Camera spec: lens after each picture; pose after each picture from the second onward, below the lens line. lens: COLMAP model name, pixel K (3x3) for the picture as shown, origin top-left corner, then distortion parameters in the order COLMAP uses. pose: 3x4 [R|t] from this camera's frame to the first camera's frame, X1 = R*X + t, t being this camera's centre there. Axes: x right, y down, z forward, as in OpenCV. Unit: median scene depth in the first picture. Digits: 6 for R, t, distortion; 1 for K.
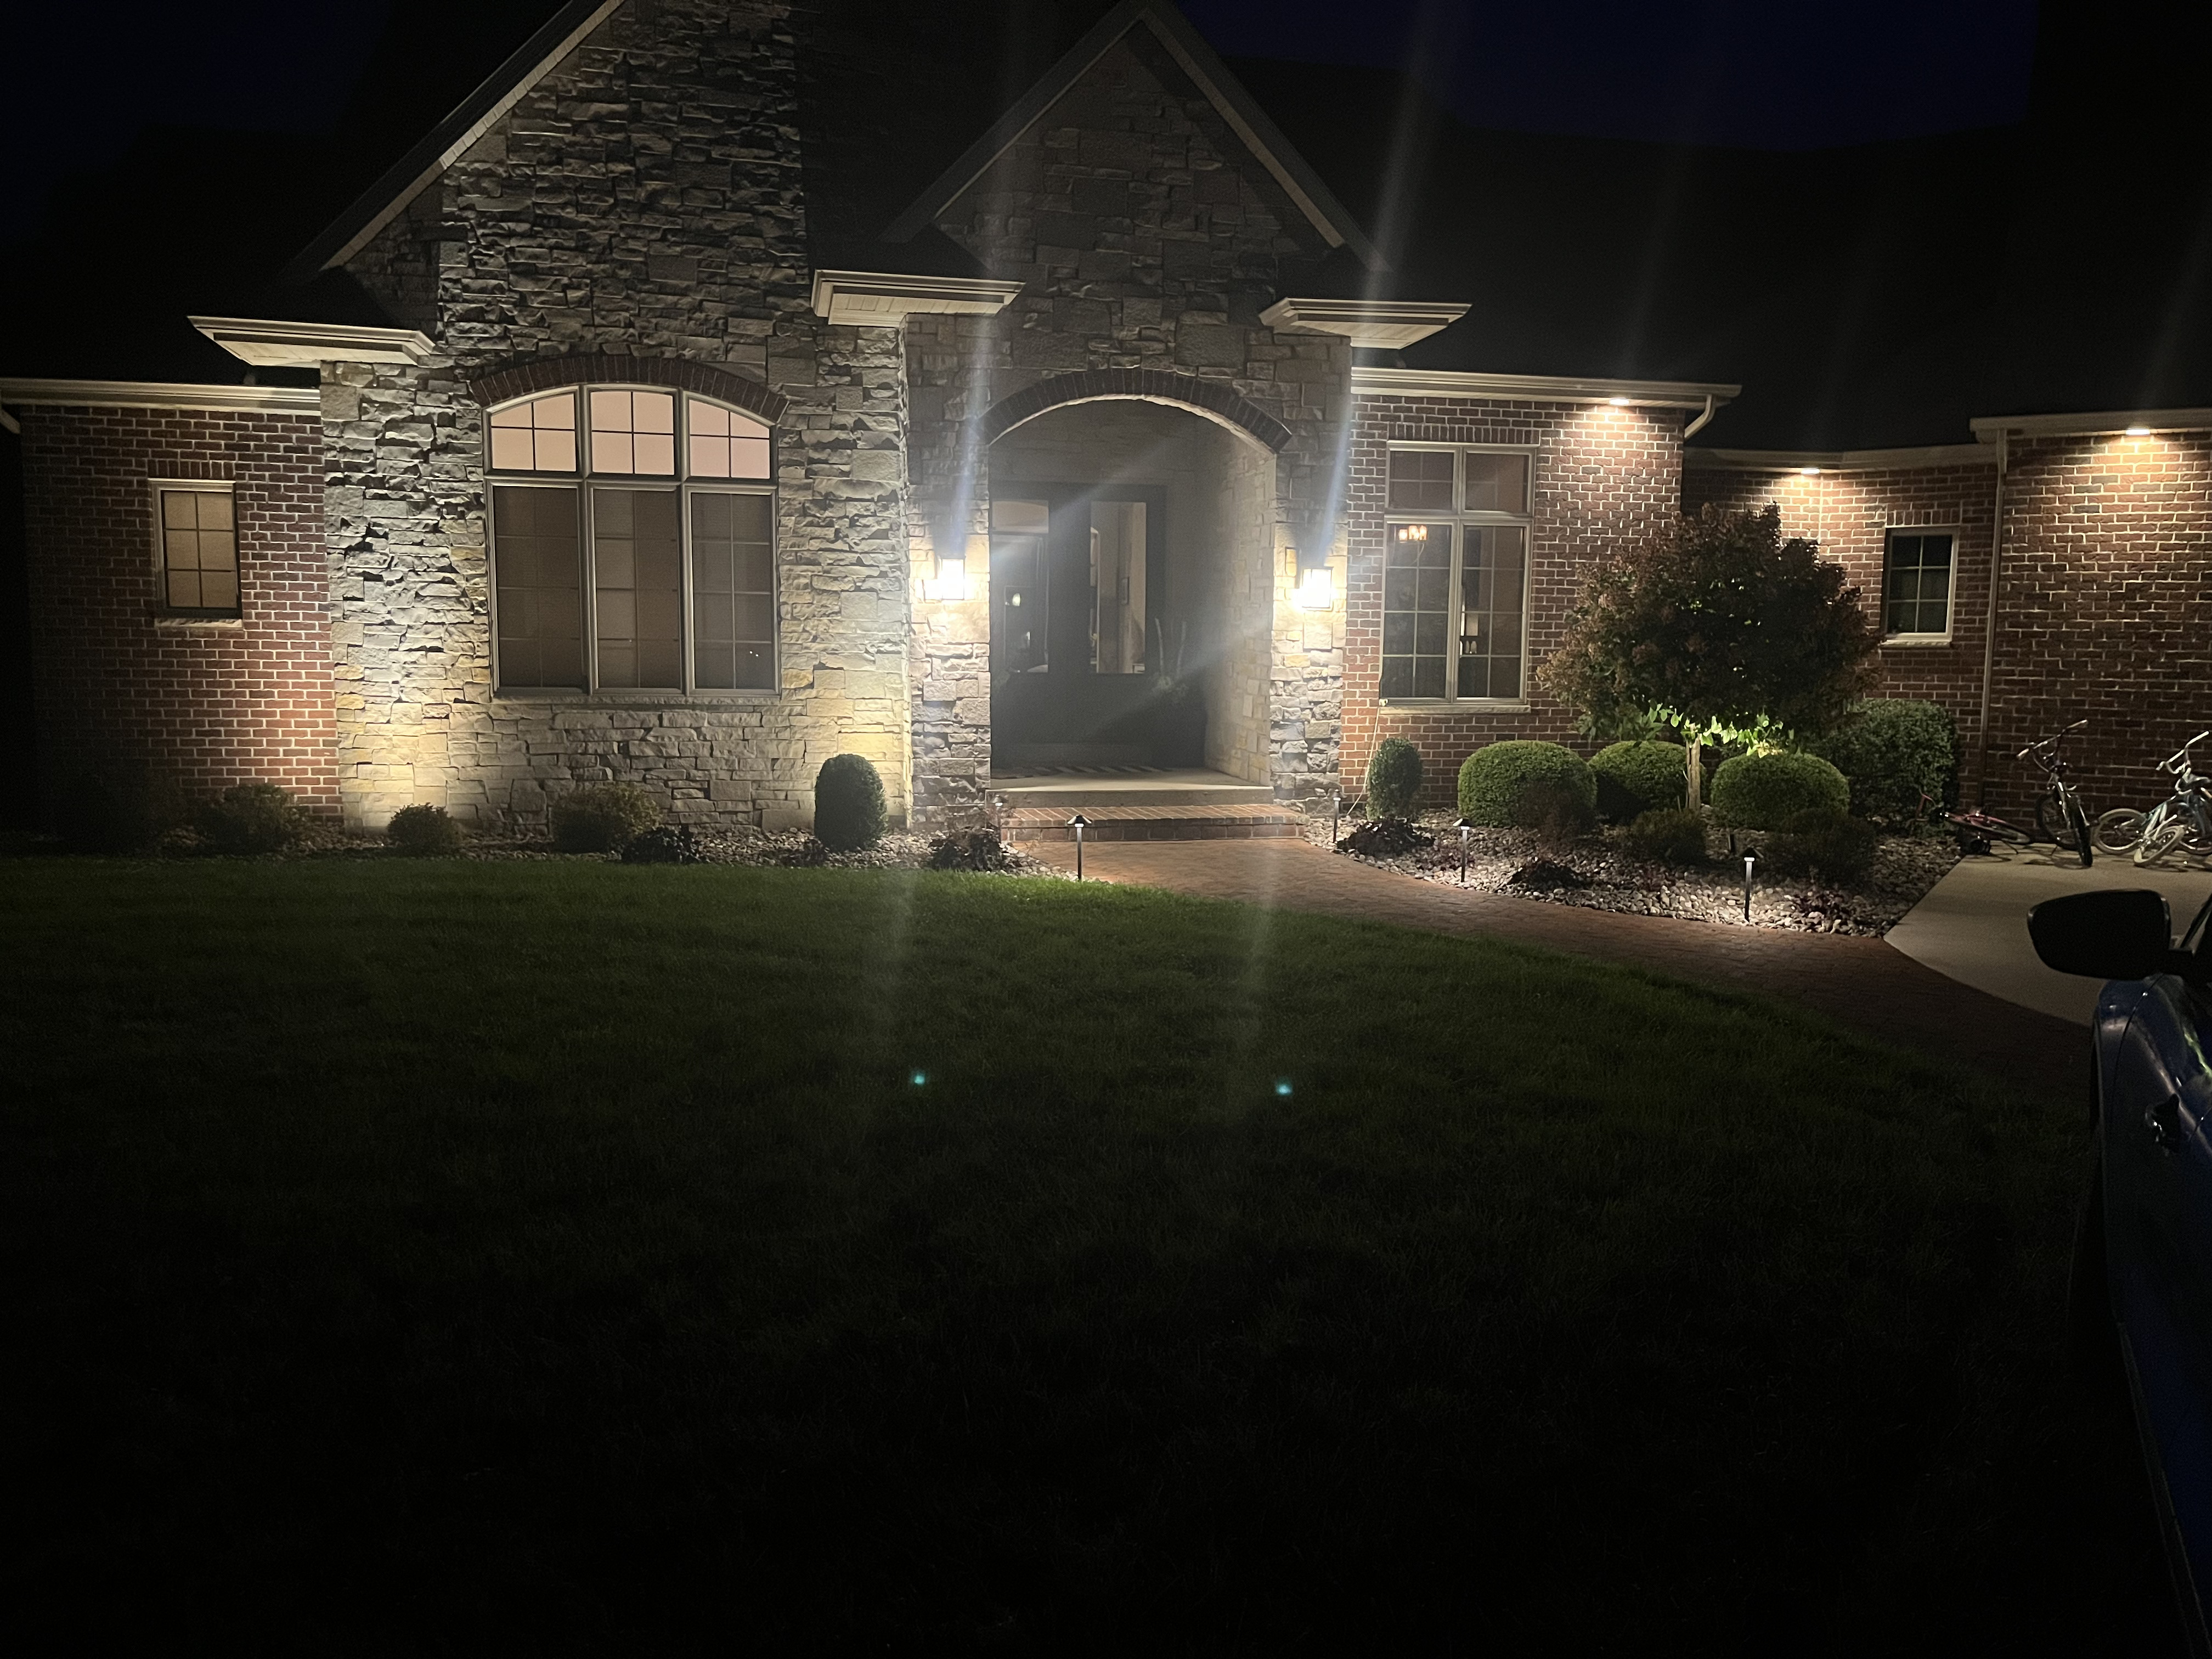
lens RADIAL K [[1674.6, 0, 1107.6], [0, 1674.6, 838.5], [0, 0, 1]] dist [0.055337, -0.080696]
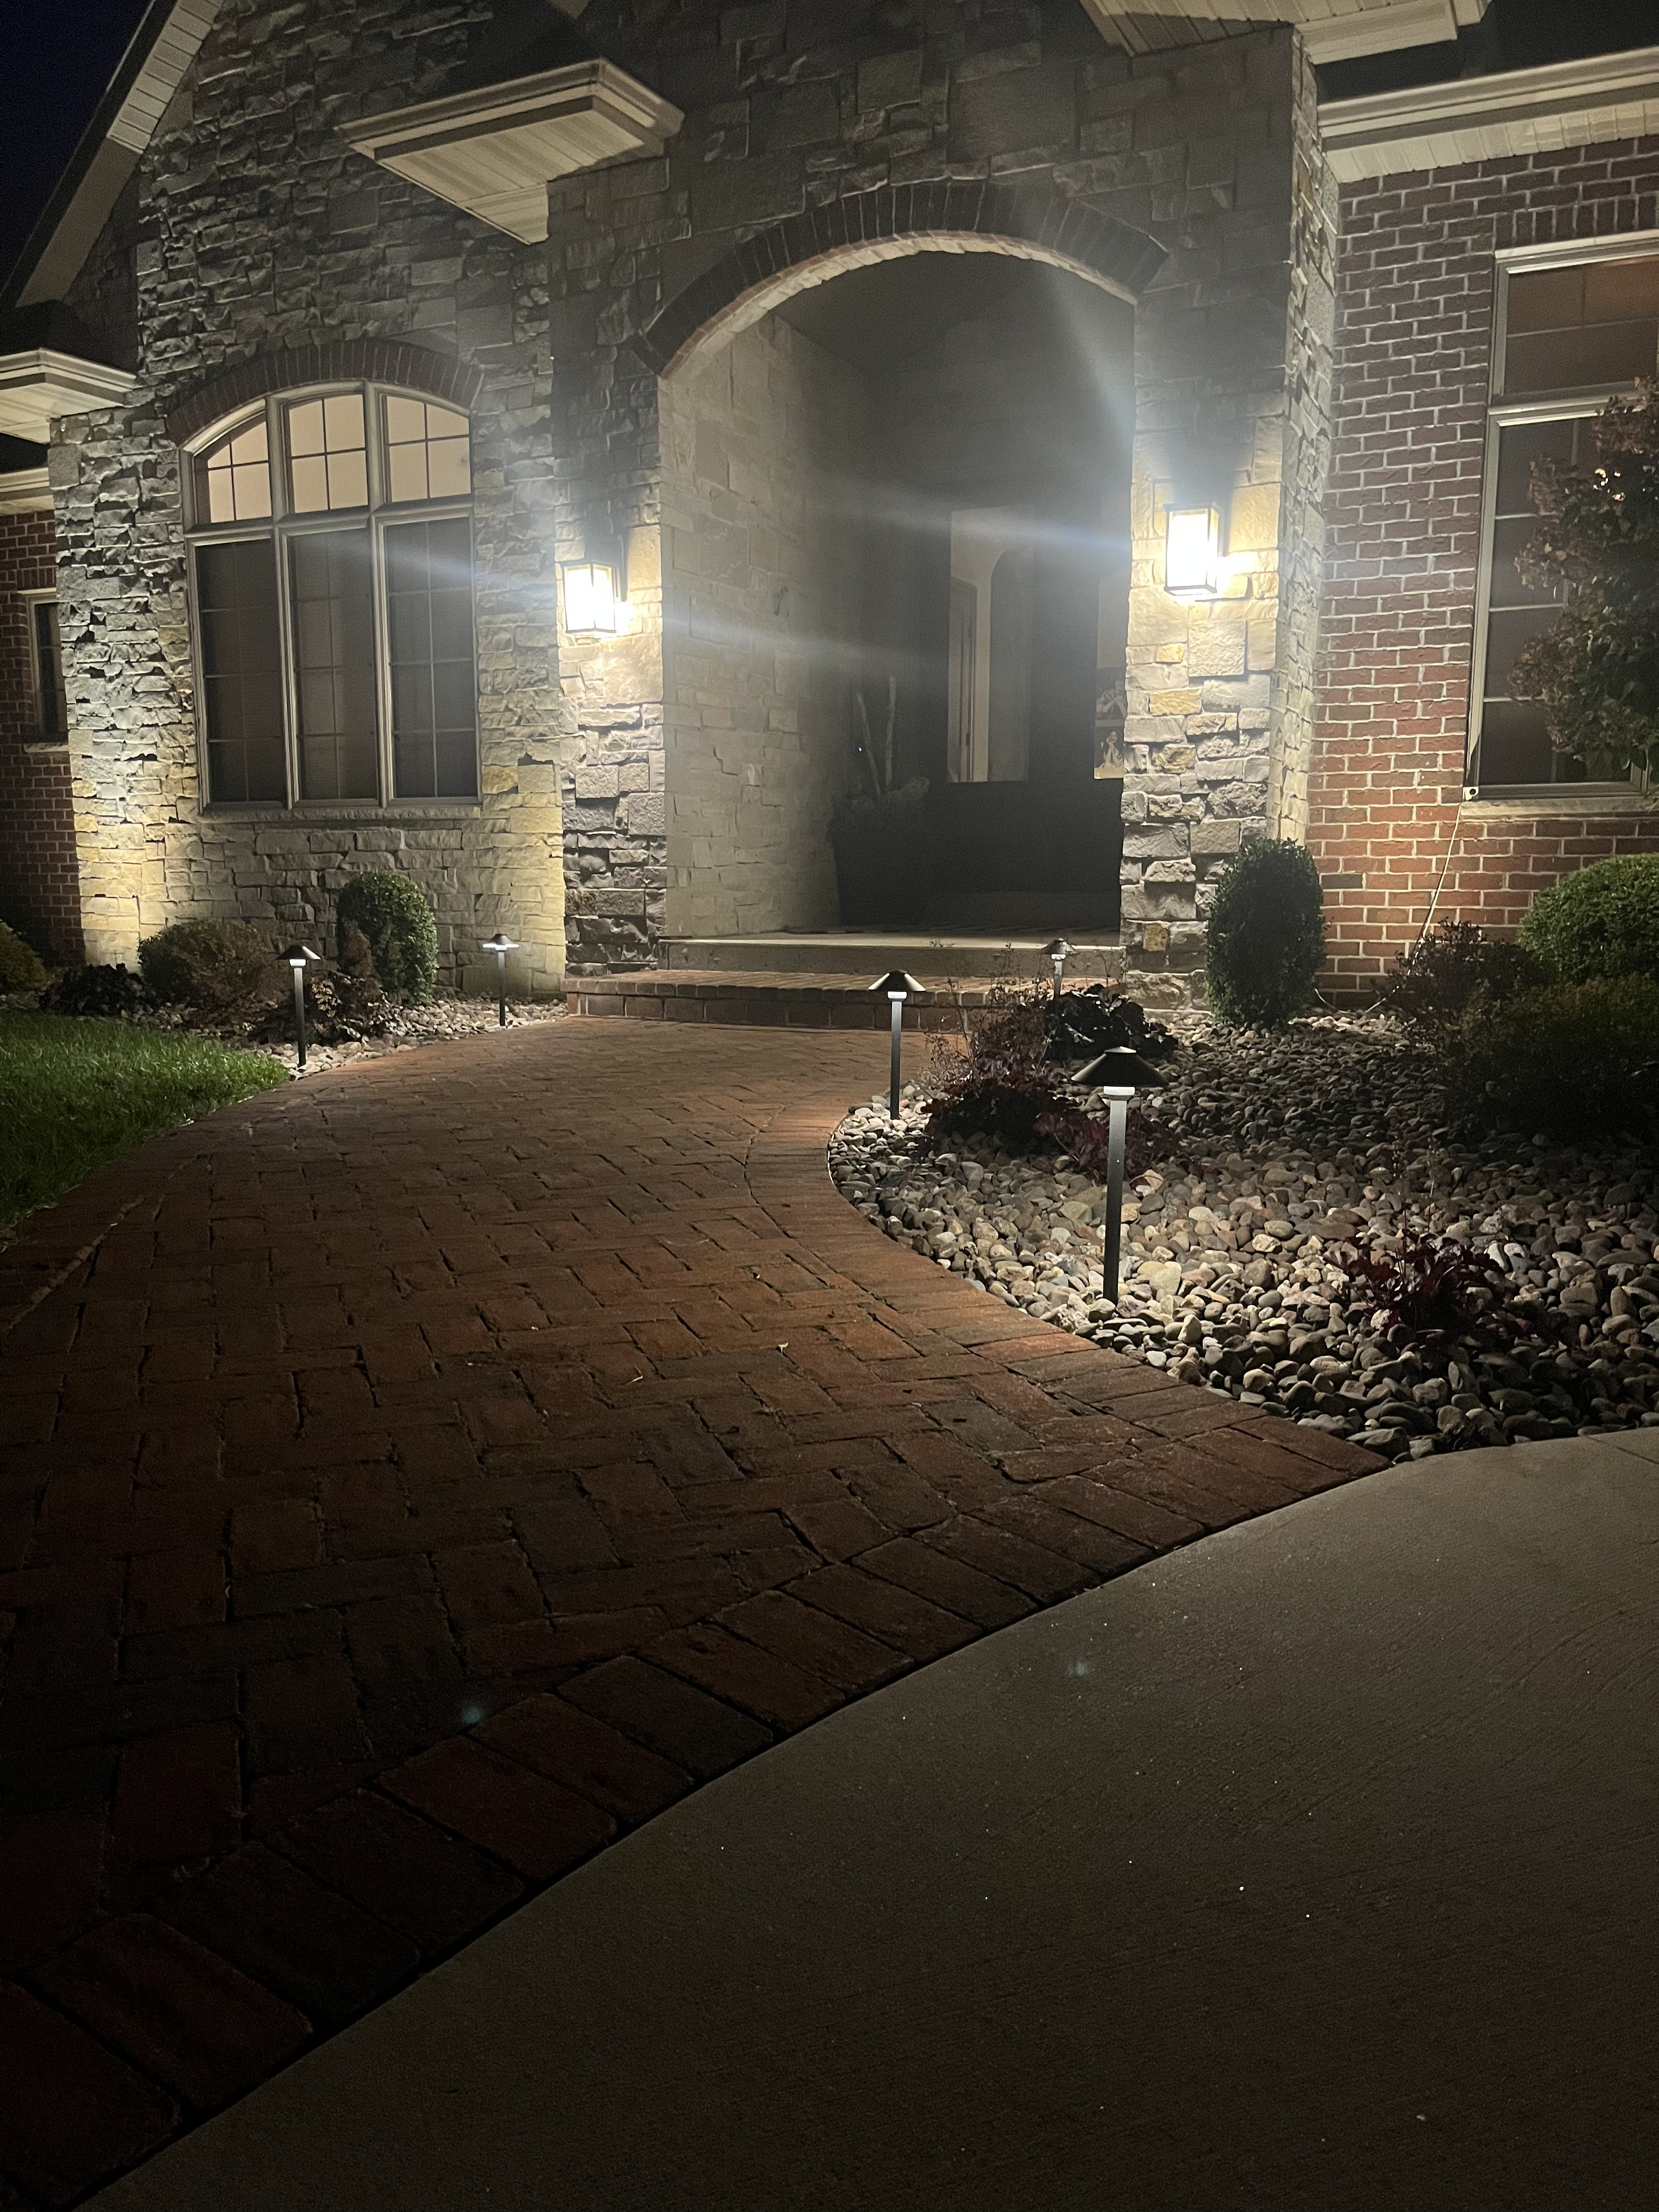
lens RADIAL K [[1674.6, 0, 829.8], [0, 1674.6, 1123.3], [0, 0, 1]] dist [0.055337, -0.080696]
pose [[0.777857, 0.079681, -0.623369, 0.385912], [-0.062219, 0.996820, 0.049778, 0.004670], [0.625353, 0.000066, 0.780342, 0.557327]]
